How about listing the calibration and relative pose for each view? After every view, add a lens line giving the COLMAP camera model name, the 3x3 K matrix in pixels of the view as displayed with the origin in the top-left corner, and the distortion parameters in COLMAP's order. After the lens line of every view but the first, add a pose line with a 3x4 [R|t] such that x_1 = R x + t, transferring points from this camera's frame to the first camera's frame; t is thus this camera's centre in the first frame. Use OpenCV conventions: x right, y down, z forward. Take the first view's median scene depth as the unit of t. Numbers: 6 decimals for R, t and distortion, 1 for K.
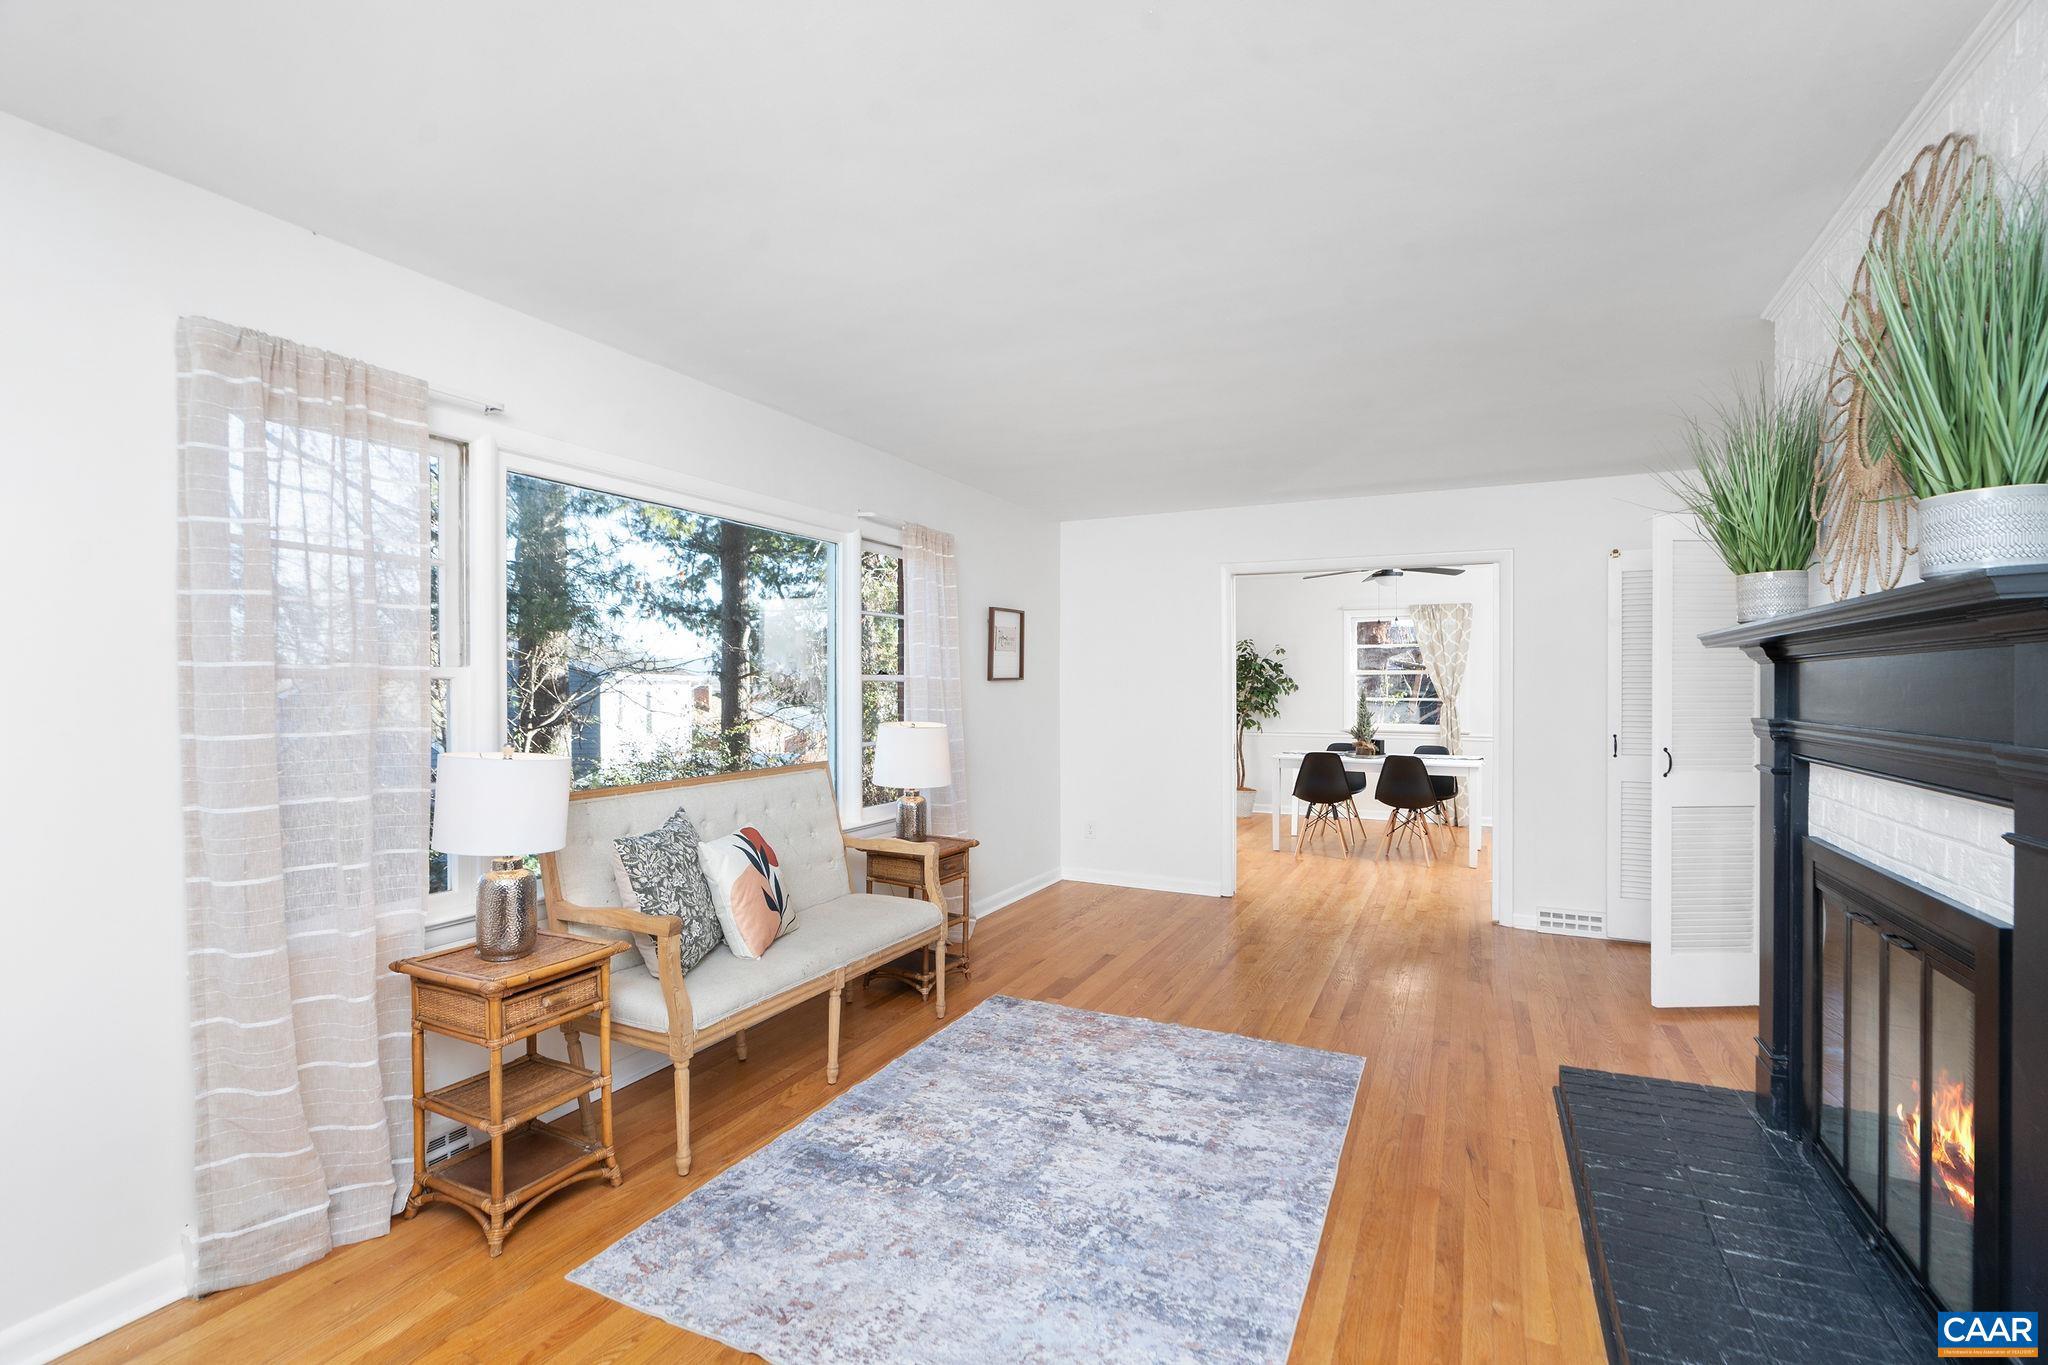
lens RADIAL K [[932.2, 0, 1025.6], [0, 932.2, 691.4], [0, 0, 1]] dist [-0.009881, 0.001680]
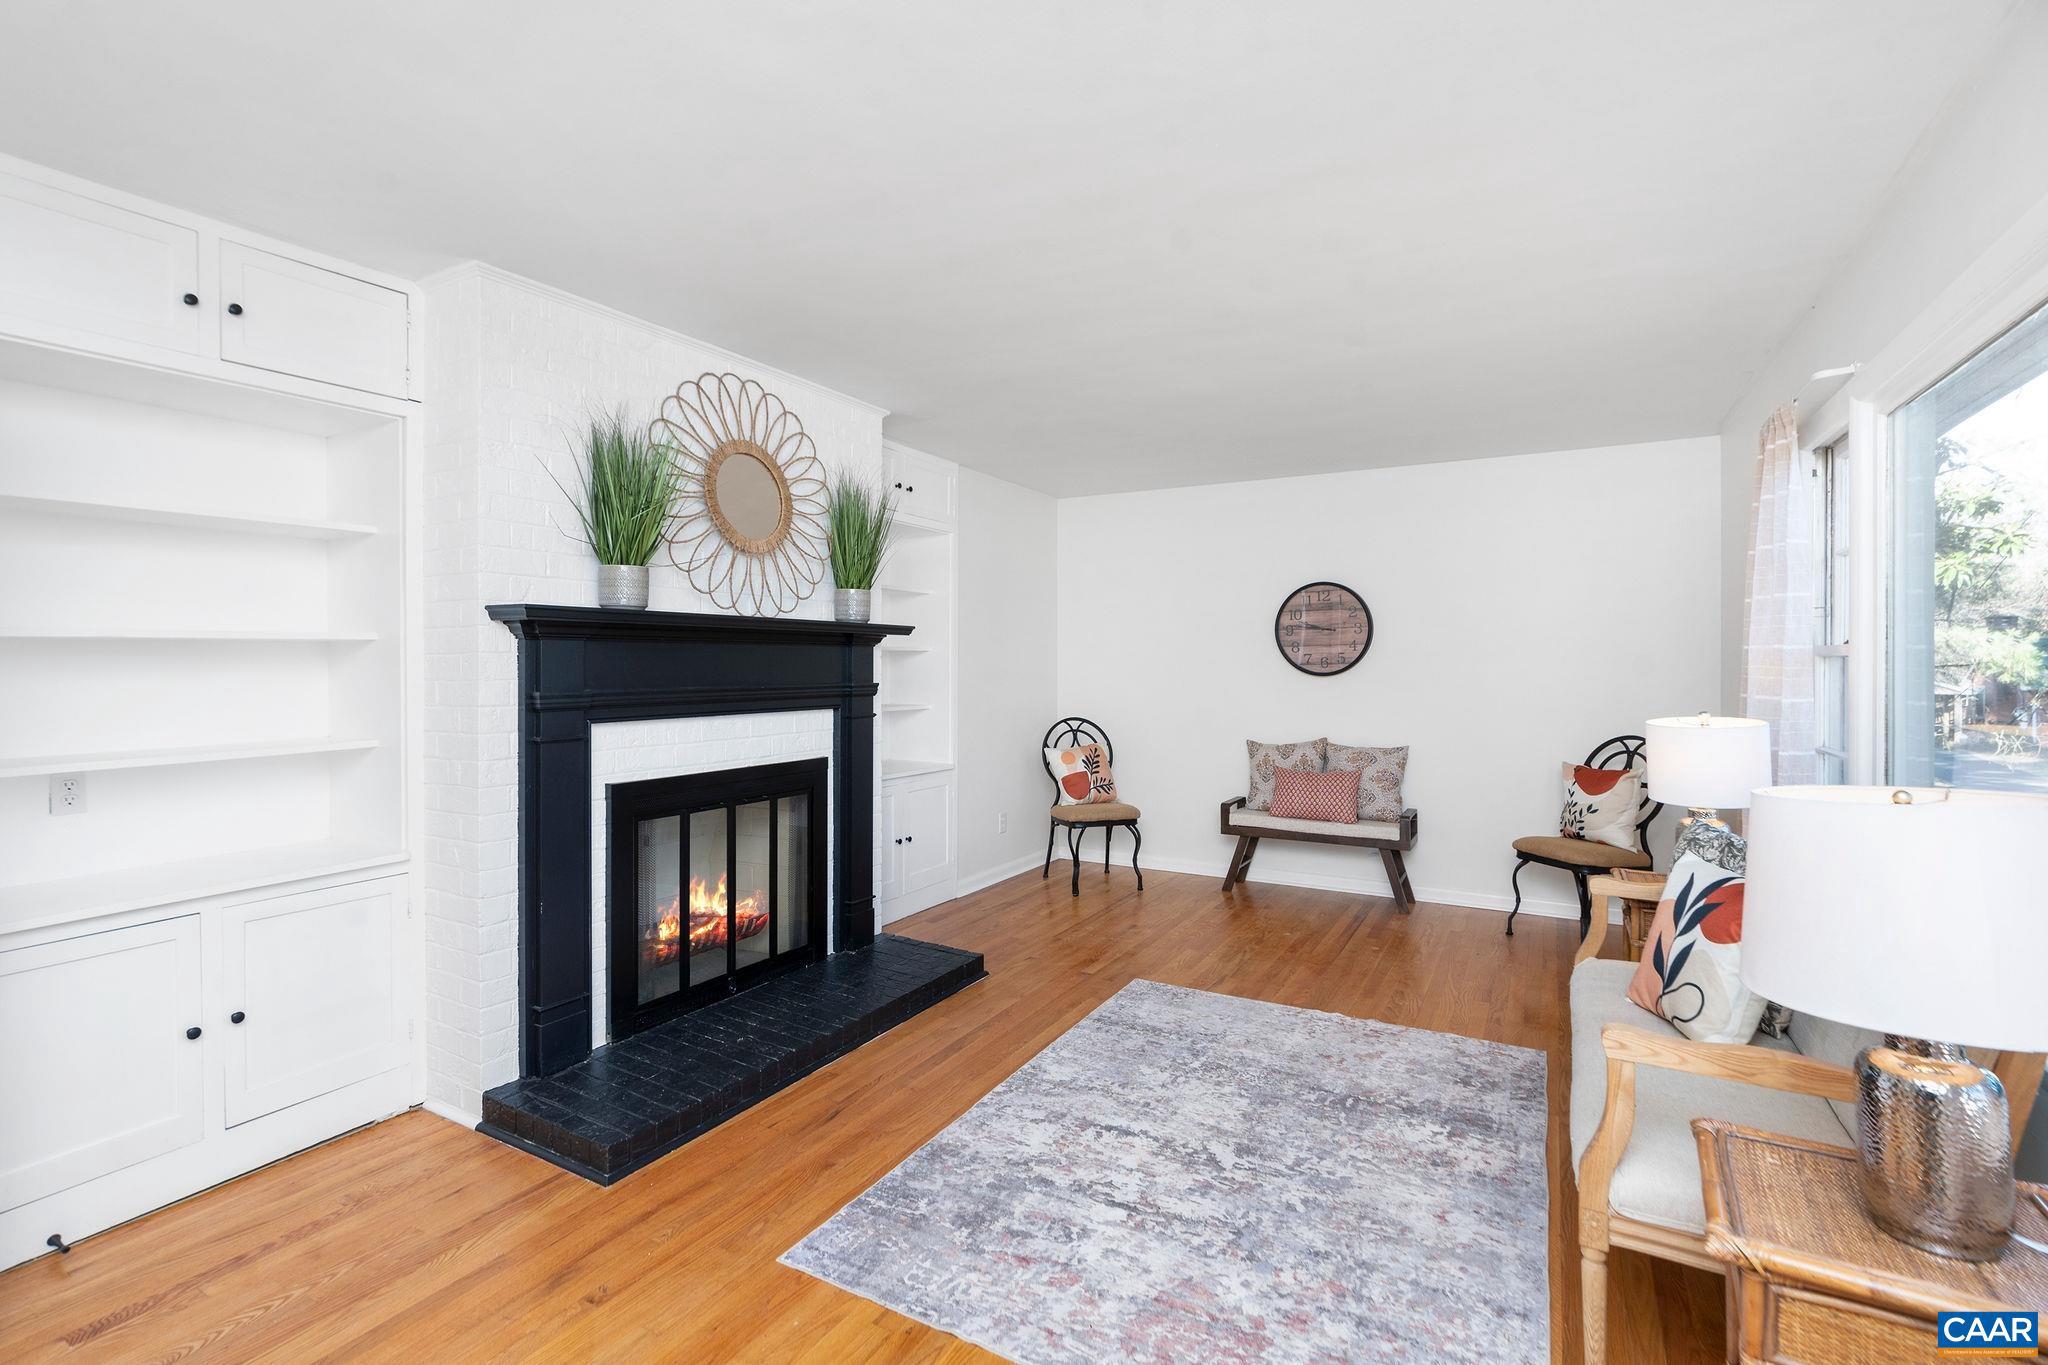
lens RADIAL K [[932.2, 0, 1015.2], [0, 932.2, 673.2], [0, 0, 1]] dist [-0.009881, 0.001680]
pose [[-0.997288, -0.001333, 0.073591, 0.195420], [0.000019, 0.999831, 0.018360, -0.012461], [-0.073603, 0.018311, -0.997120, 1.930838]]
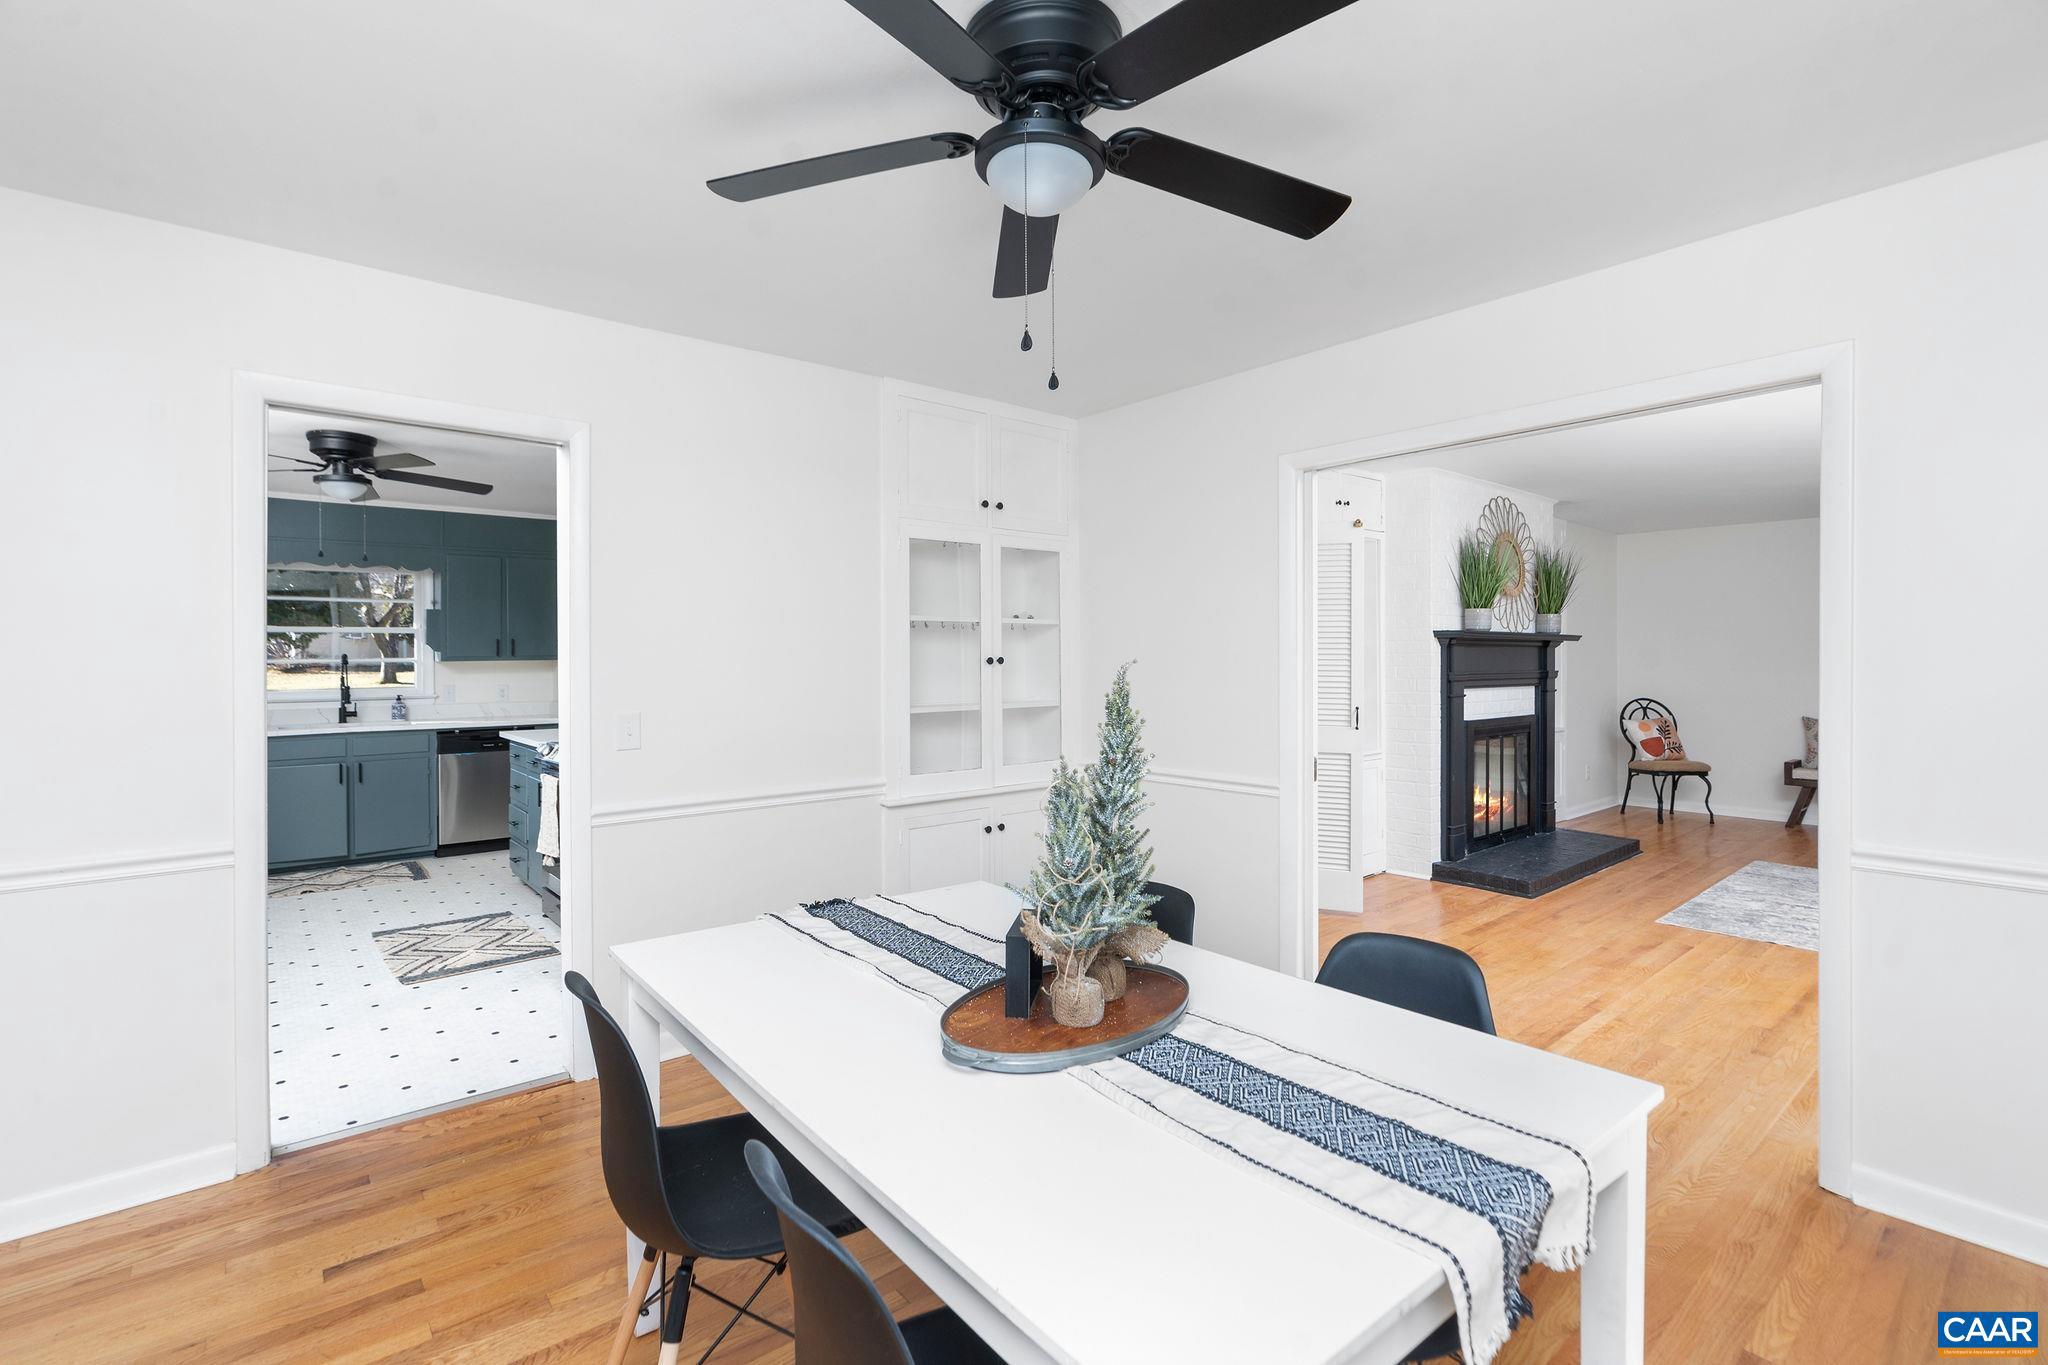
lens RADIAL K [[932.2, 0, 1013.9], [0, 932.2, 657.0], [0, 0, 1]] dist [-0.009881, 0.001680]
pose [[-0.911398, 0.001290, 0.411524, 0.798983], [0.003537, 0.999983, 0.004698, -0.020002], [-0.411511, 0.005738, -0.911387, 3.199412]]
